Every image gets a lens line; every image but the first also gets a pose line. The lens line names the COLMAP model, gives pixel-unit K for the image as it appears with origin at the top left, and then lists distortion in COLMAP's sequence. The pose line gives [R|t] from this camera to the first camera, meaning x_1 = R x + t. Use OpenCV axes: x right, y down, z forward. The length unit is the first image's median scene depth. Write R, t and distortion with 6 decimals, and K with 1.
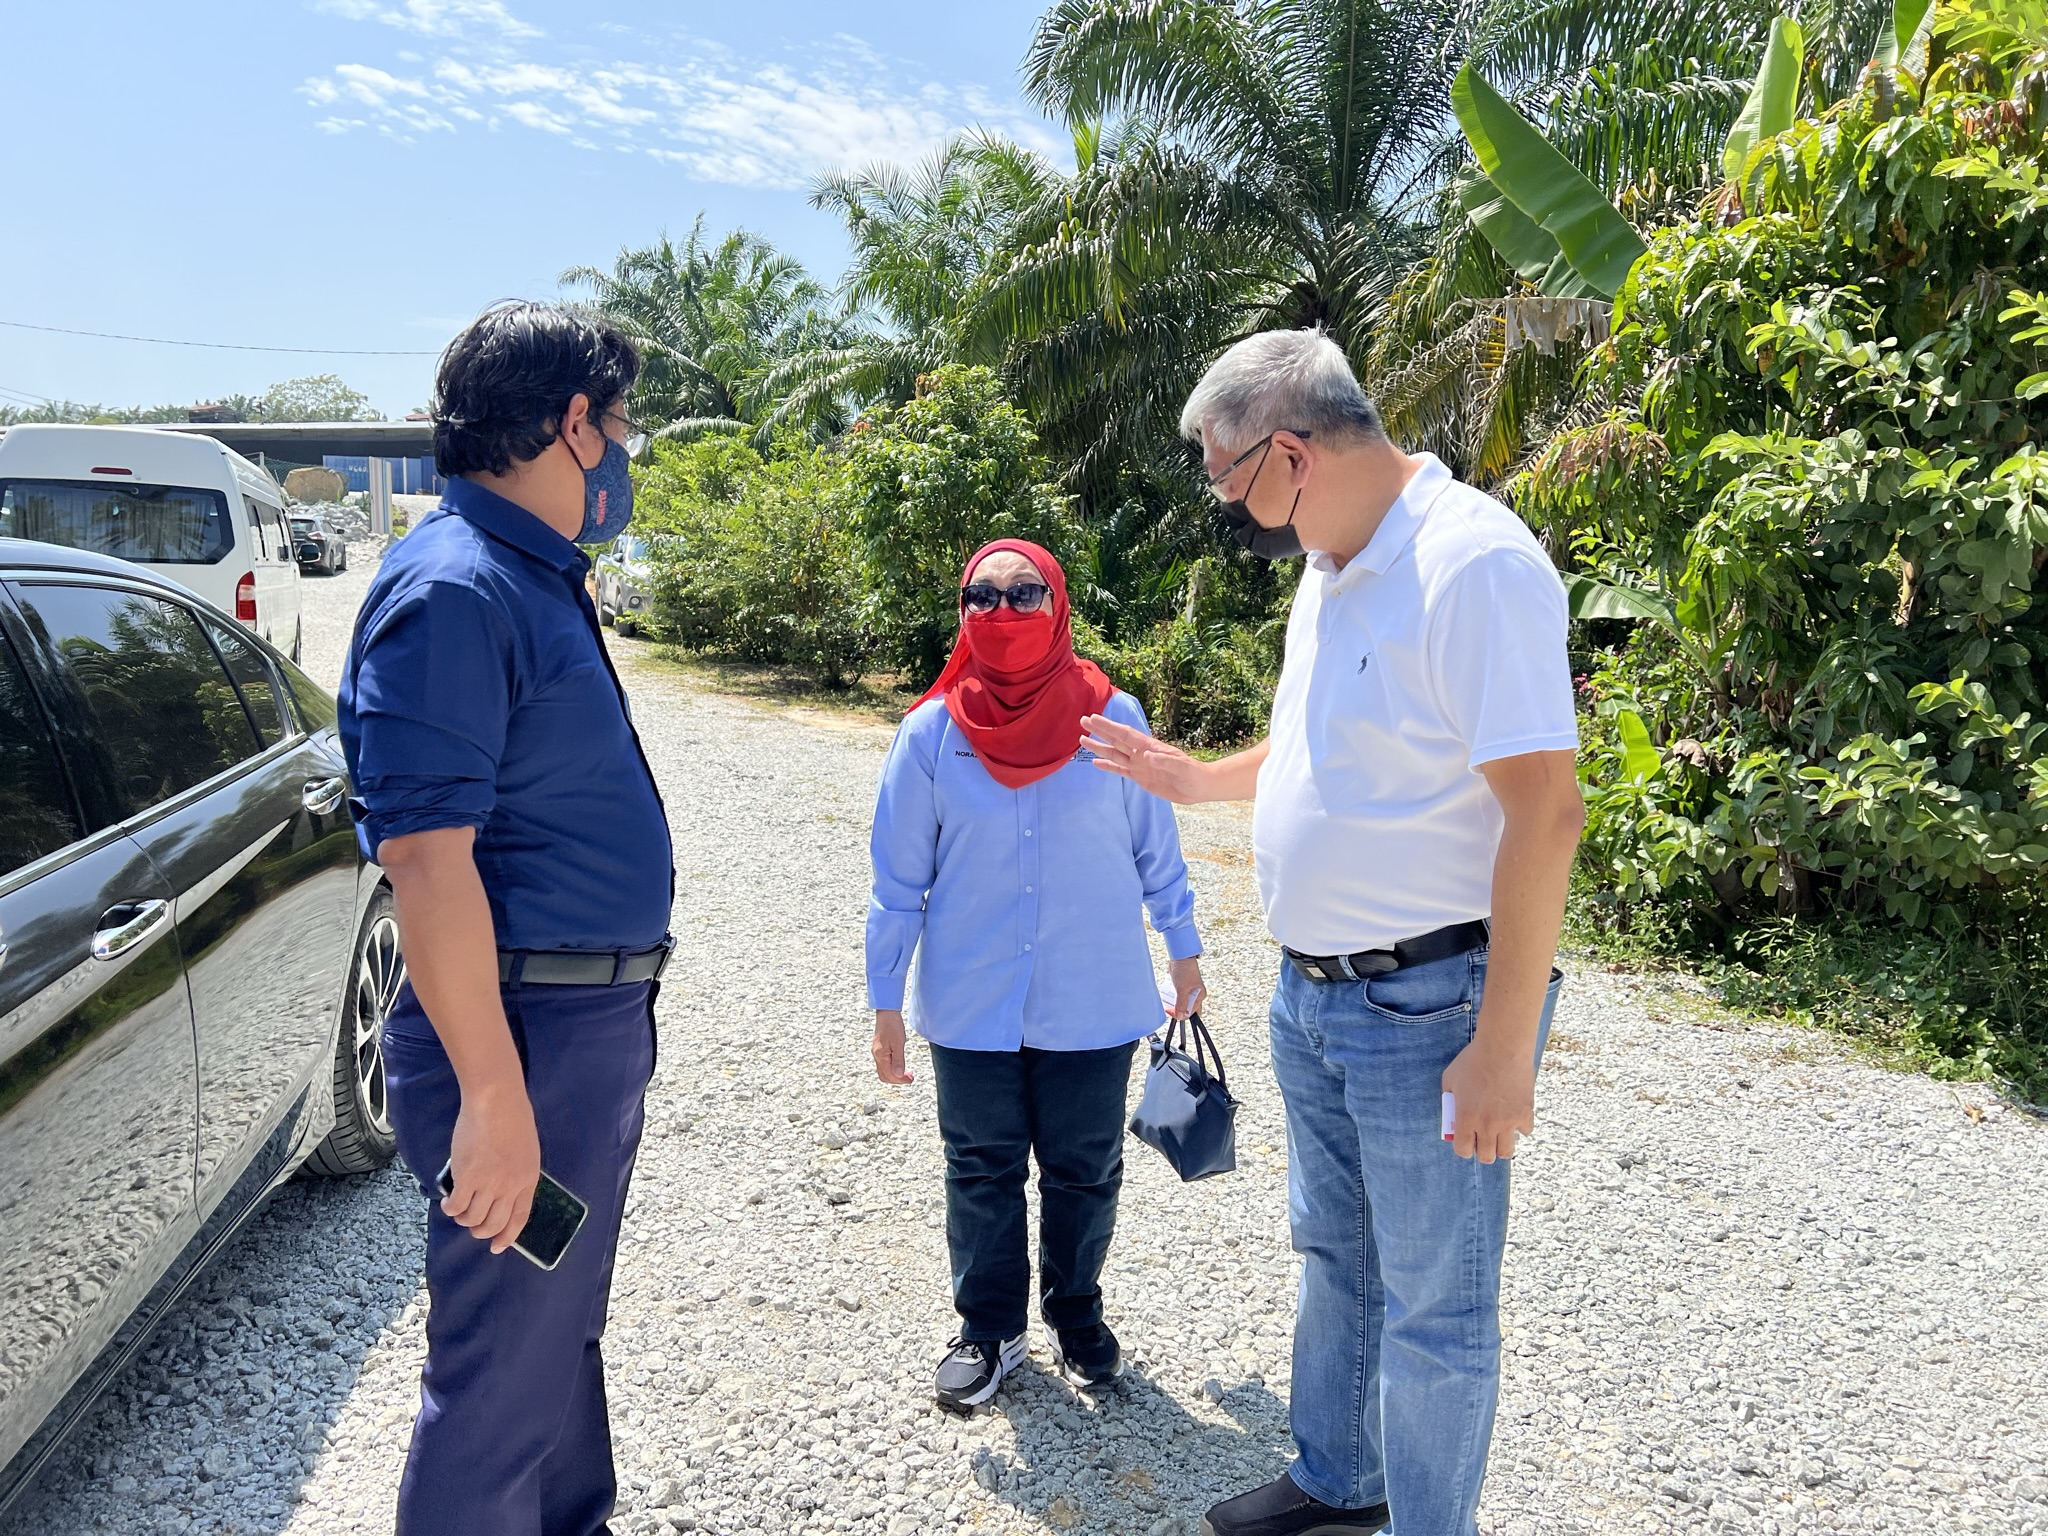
lens RADIAL K [[1564.6, 0, 1020.7], [0, 1564.6, 789.1], [0, 0, 1]] dist [0.062252, -0.061876]
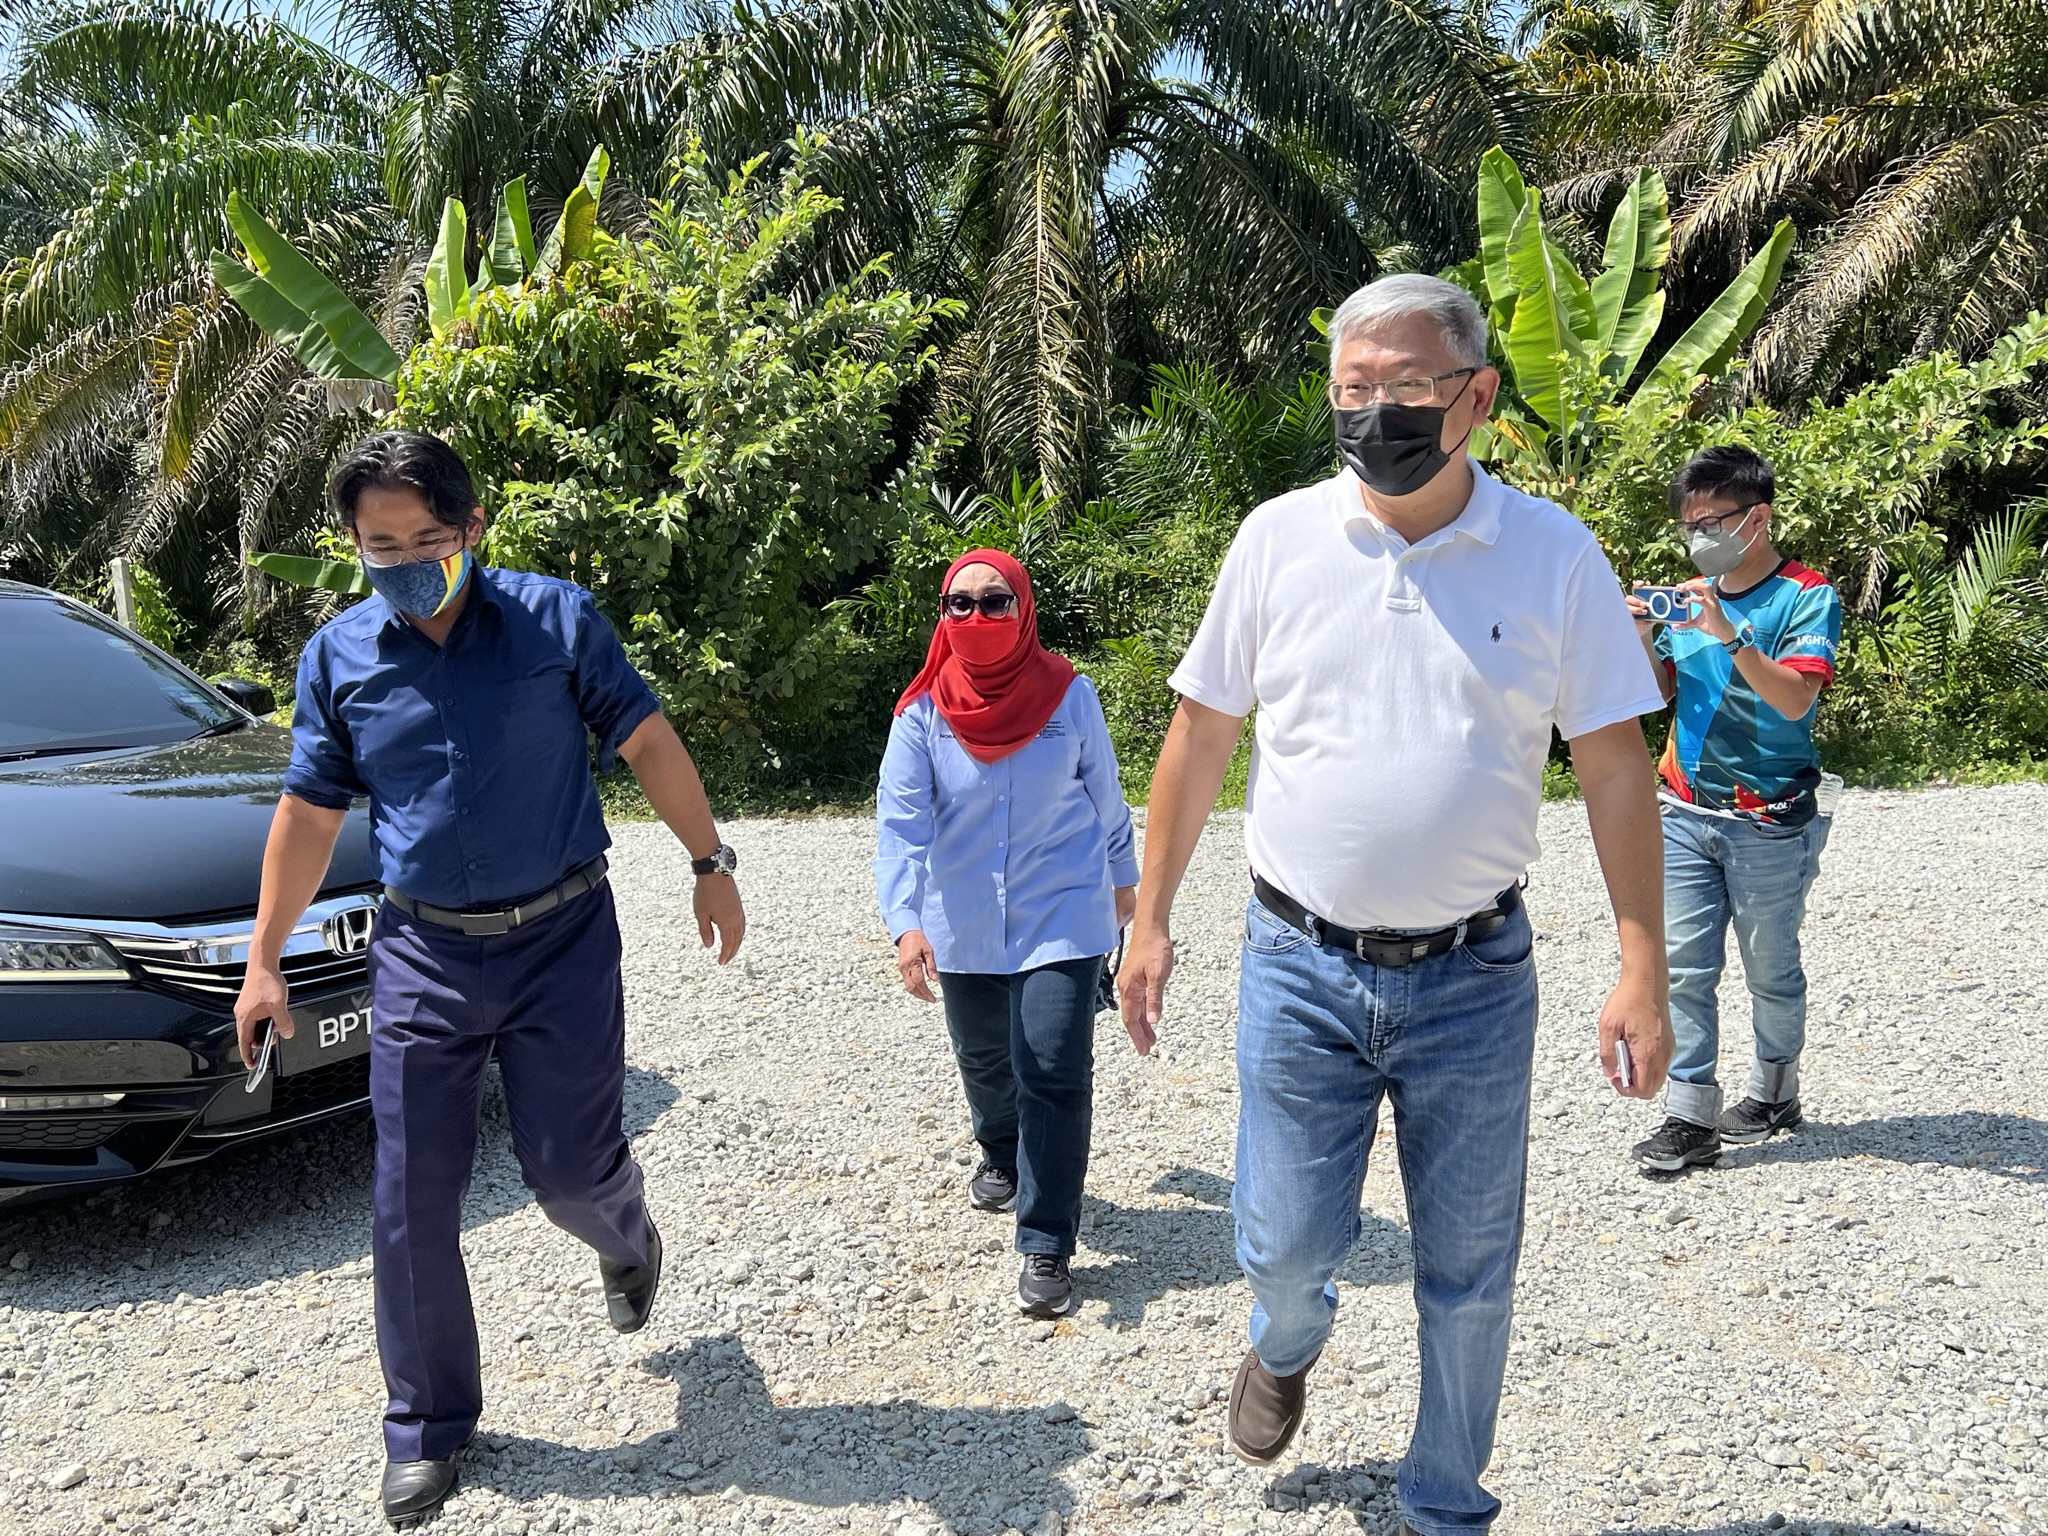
lens RADIAL K [[1842.6, 0, 1027.5], [0, 1842.6, 771.0], [0, 0, 1]] dist [0.015000, 0.002880]
pose [[0.662166, -0.119076, 0.739836, -0.704210], [0.135617, 0.990034, 0.037966, 0.087349], [-0.736983, 0.075194, 0.671715, -0.737200]]
